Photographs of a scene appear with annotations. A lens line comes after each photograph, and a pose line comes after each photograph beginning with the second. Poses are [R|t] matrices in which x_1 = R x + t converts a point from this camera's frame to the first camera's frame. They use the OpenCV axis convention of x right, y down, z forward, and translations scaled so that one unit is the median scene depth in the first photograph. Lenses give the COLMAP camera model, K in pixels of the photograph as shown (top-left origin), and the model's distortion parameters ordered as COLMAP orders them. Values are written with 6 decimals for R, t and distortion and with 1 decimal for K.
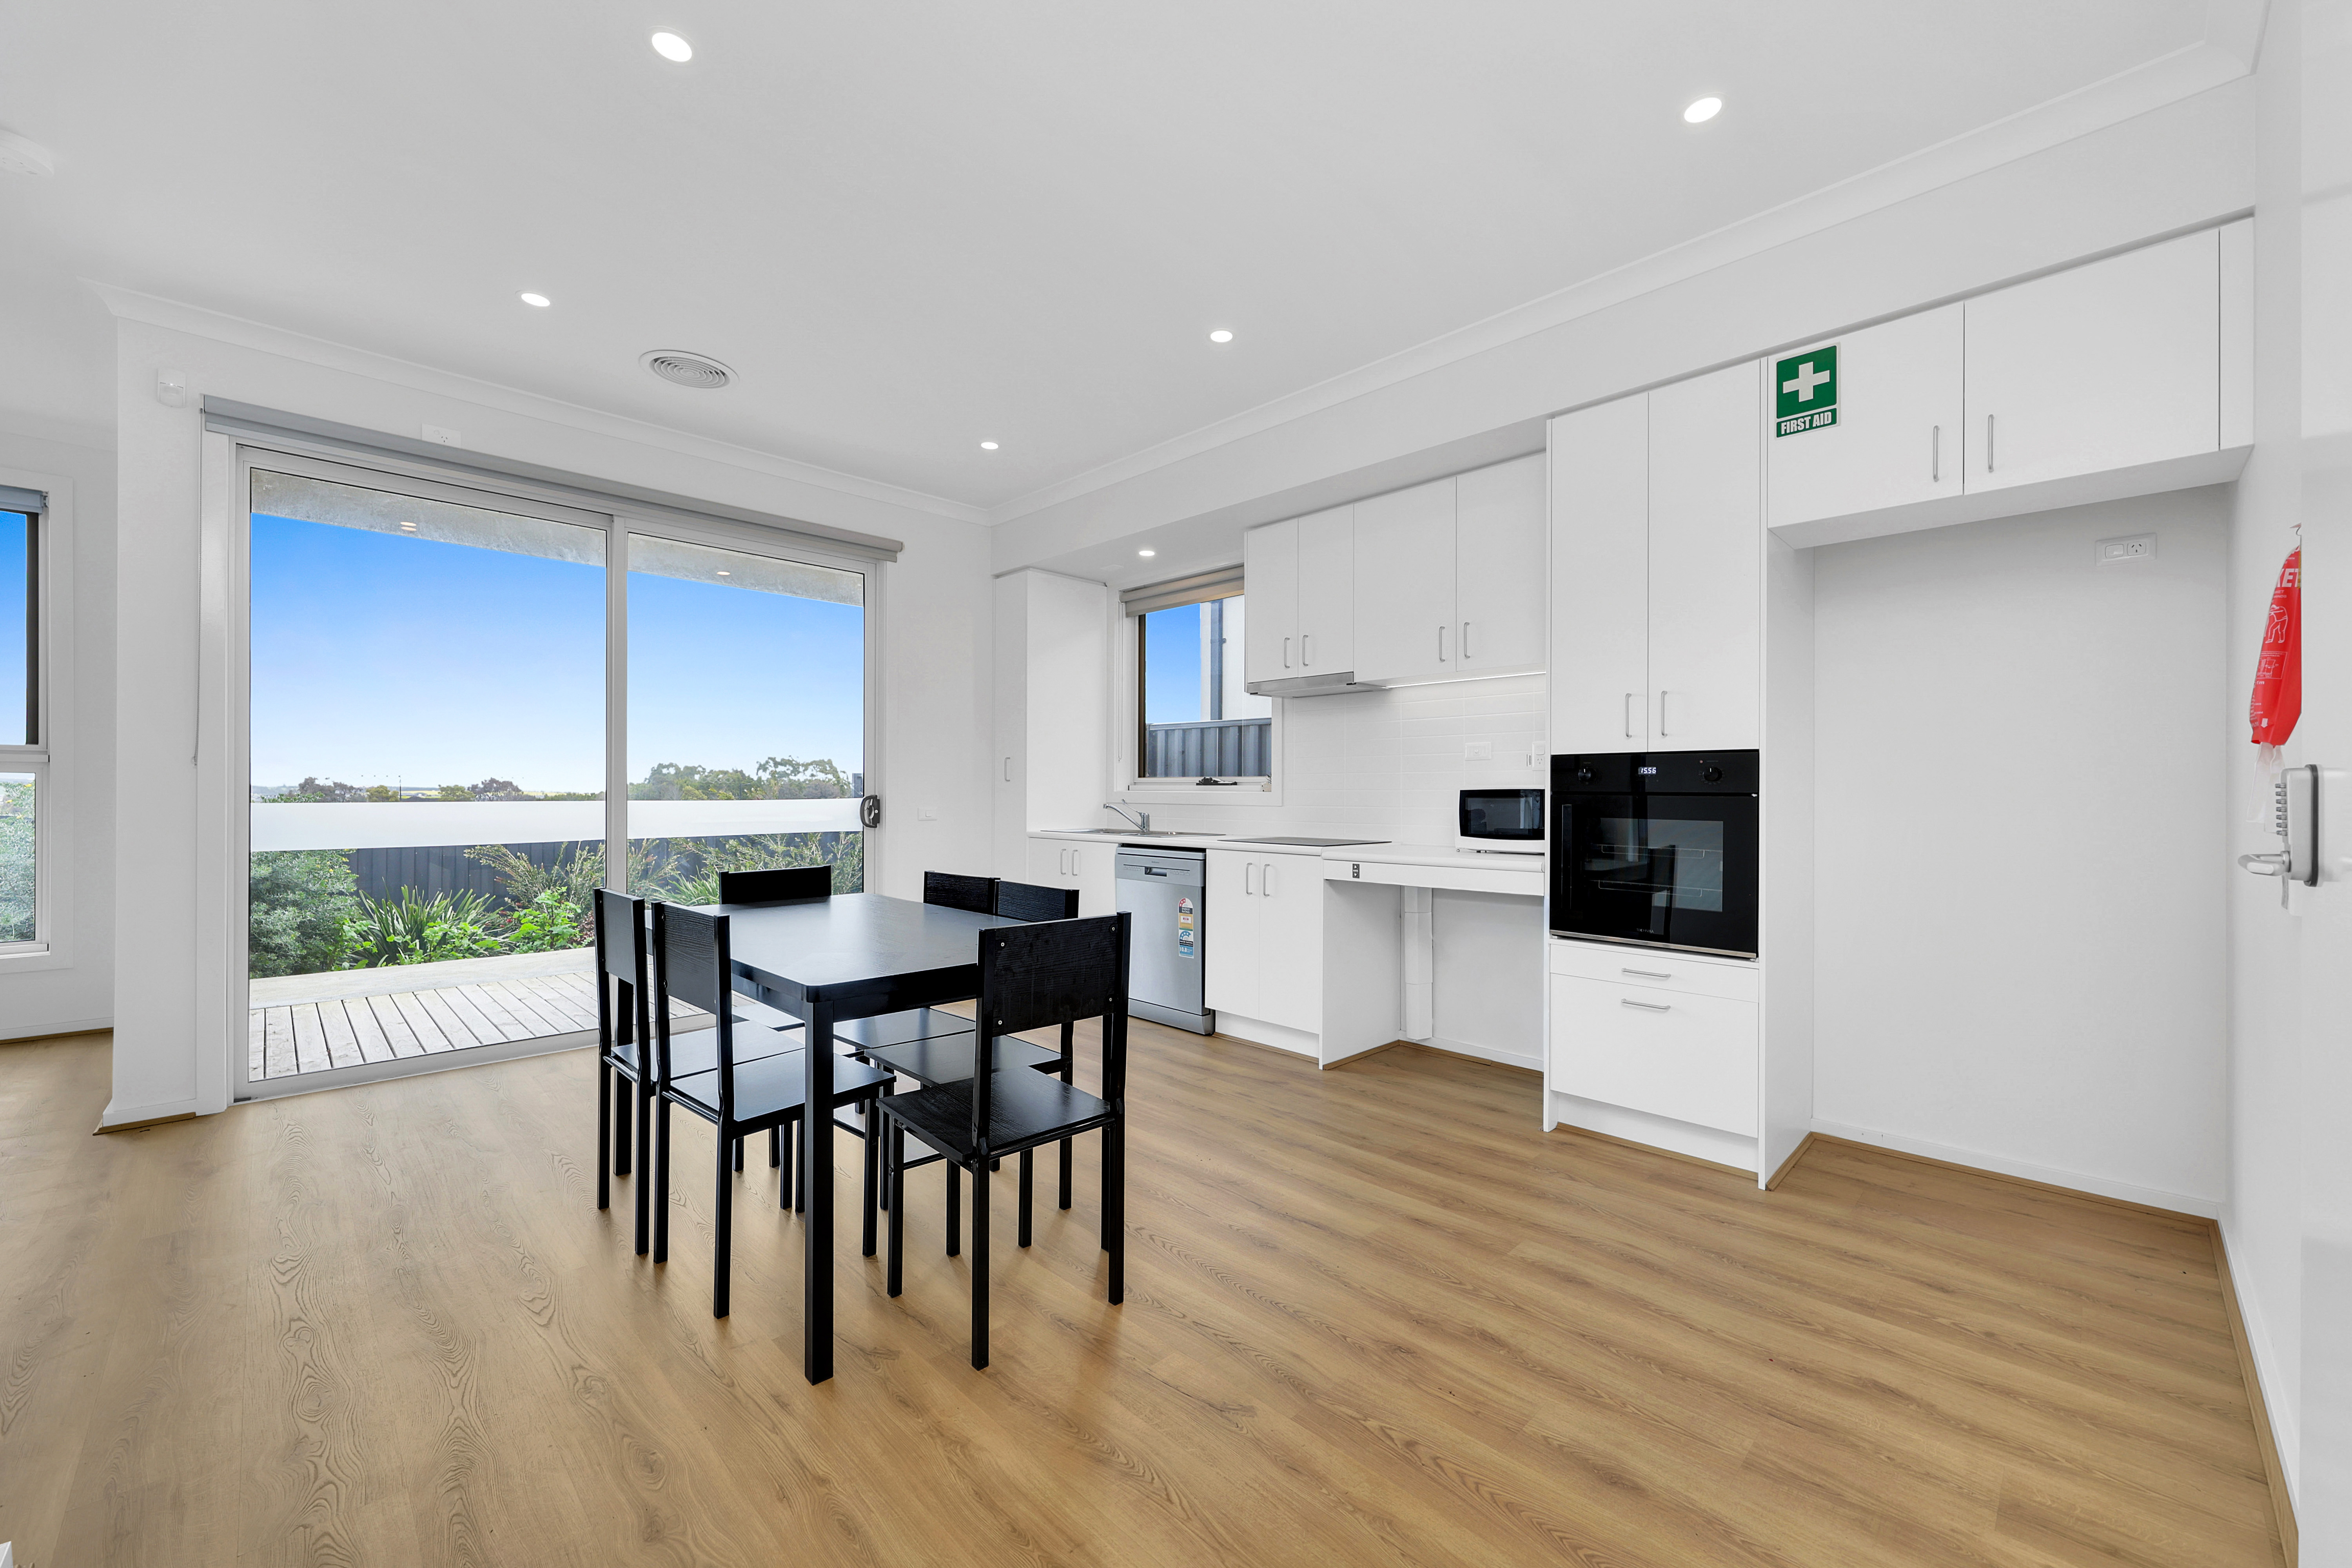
lens RADIAL K [[919.2, 0, 1176.0], [0, 919.2, 784.0], [0, 0, 1]] dist [-0.001842, -0.000134]
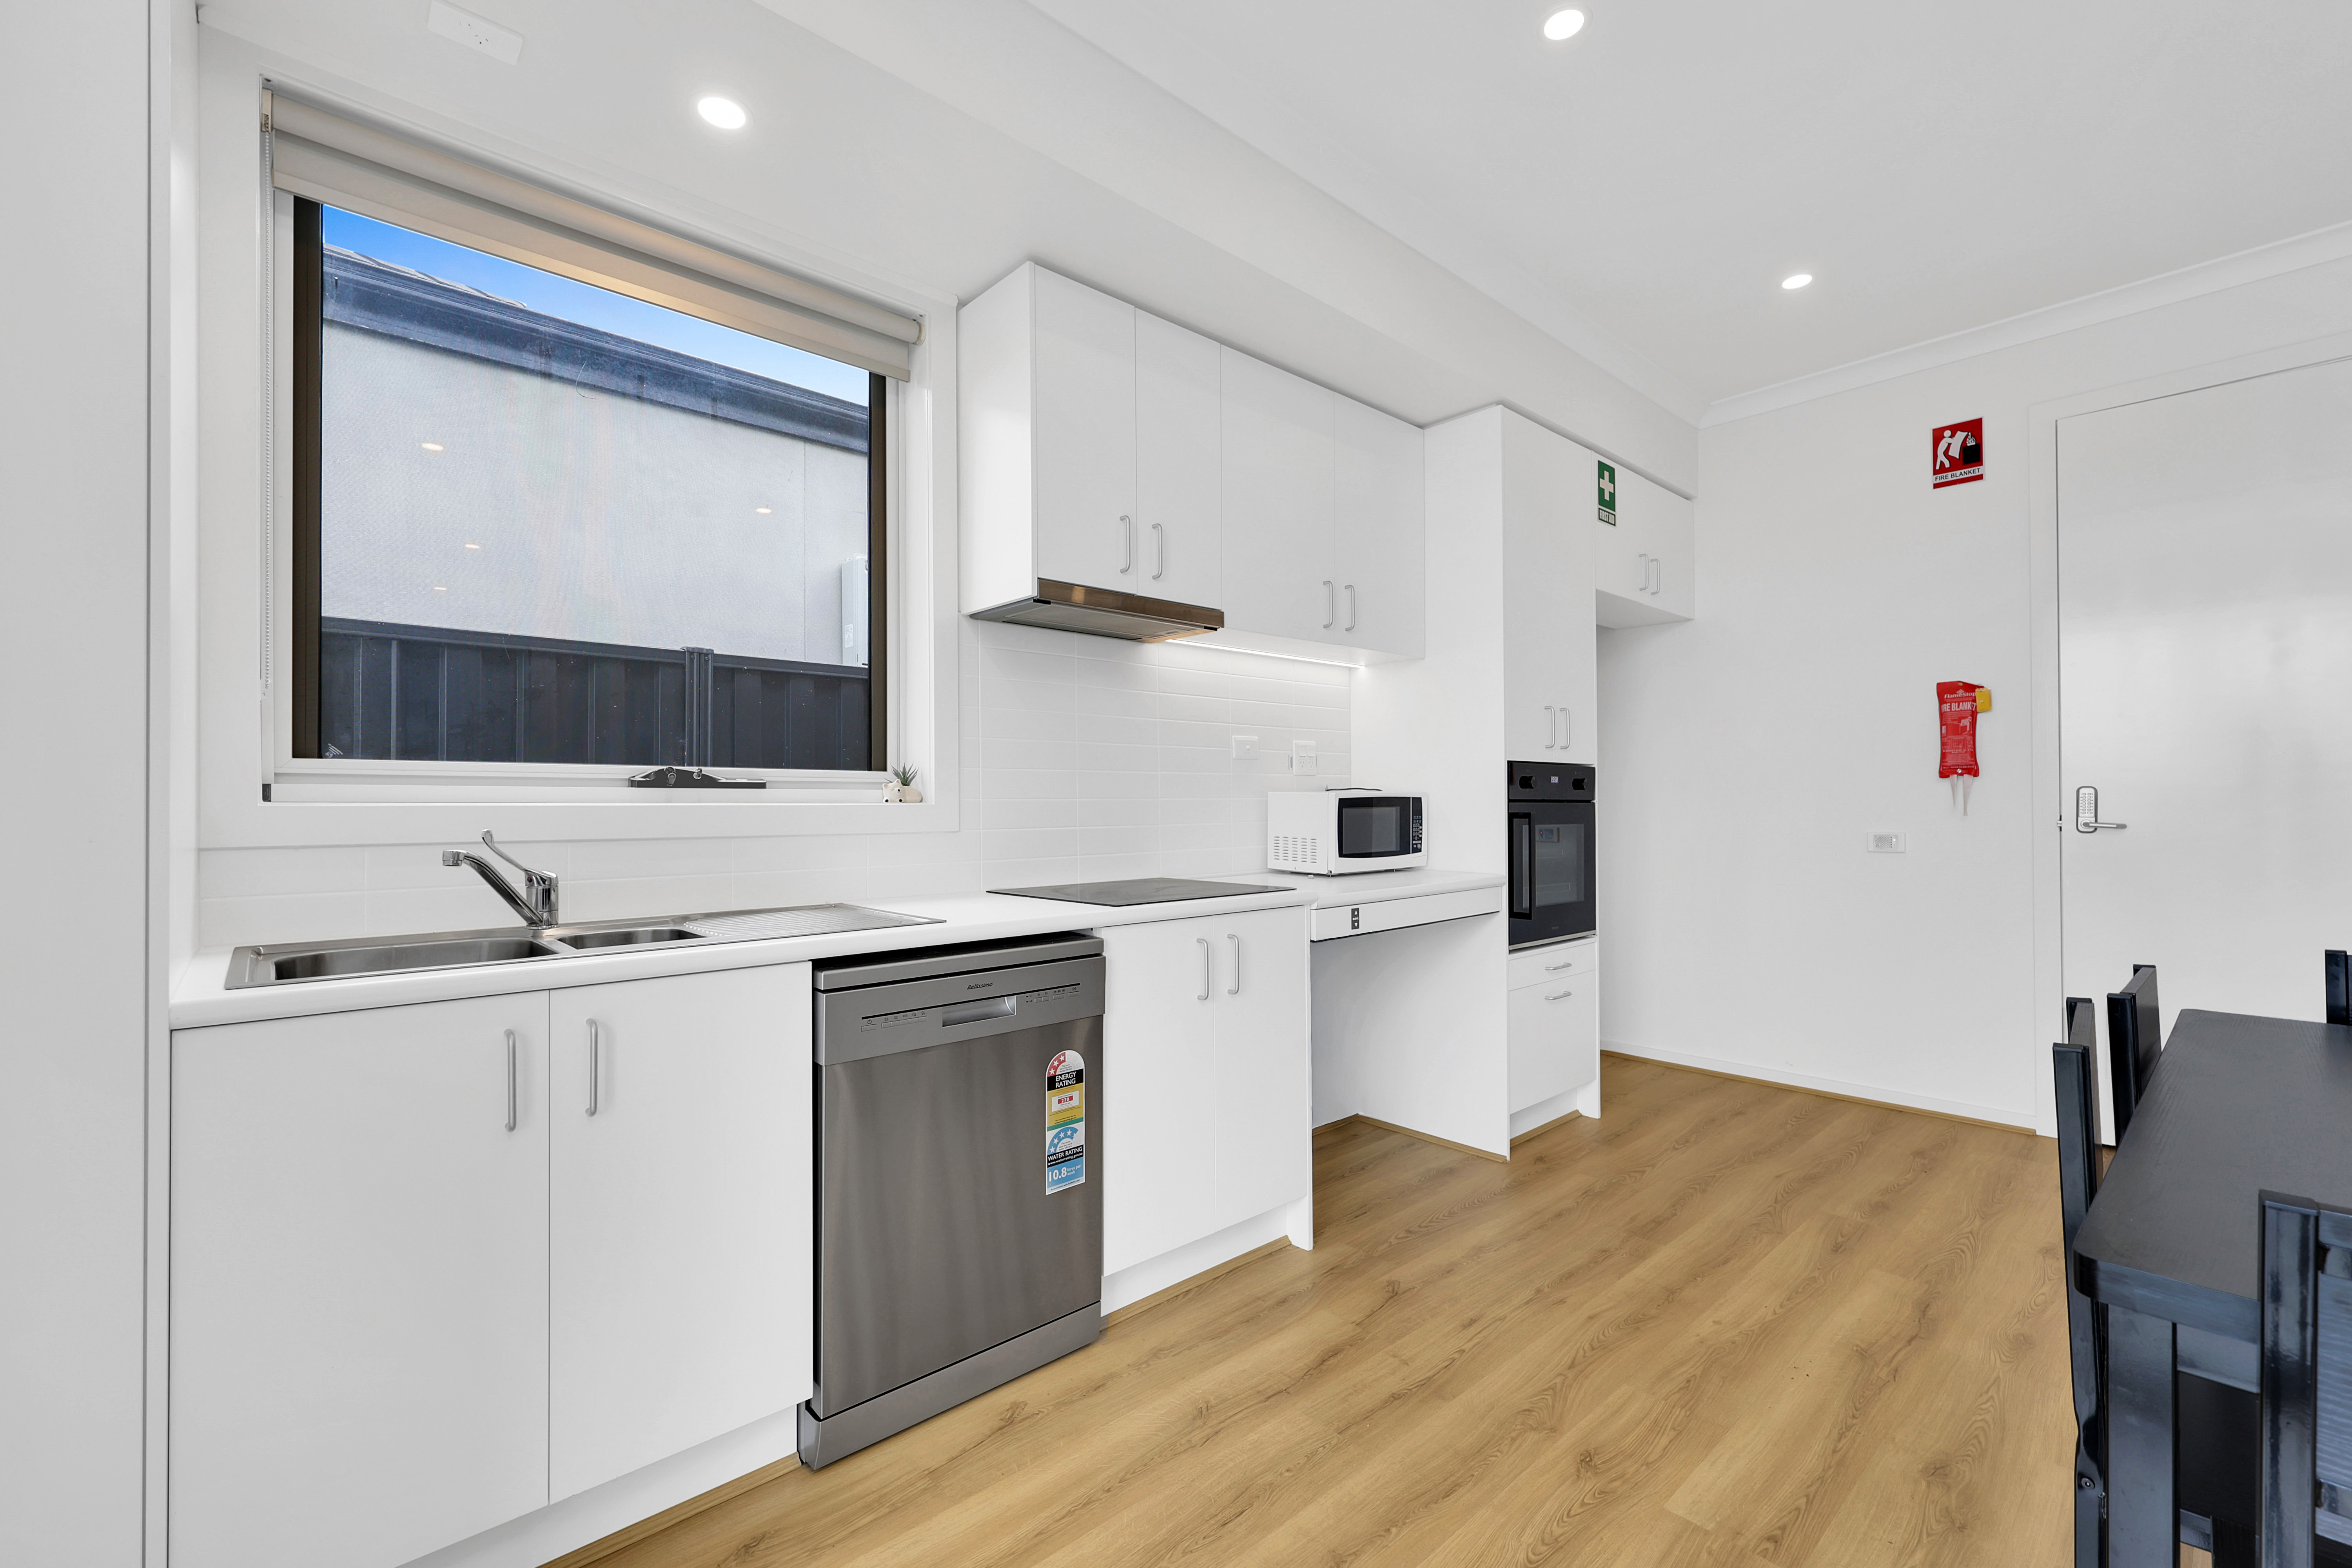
lens RADIAL K [[992.5, 0, 1176.0], [0, 992.5, 784.0], [0, 0, 1]] dist [-0.001522, -0.000116]
pose [[0.043542, 0.014901, 0.998940, -0.635830], [-0.004875, 0.999880, -0.014703, 0.008976], [-0.999040, -0.004230, 0.043610, 1.305408]]
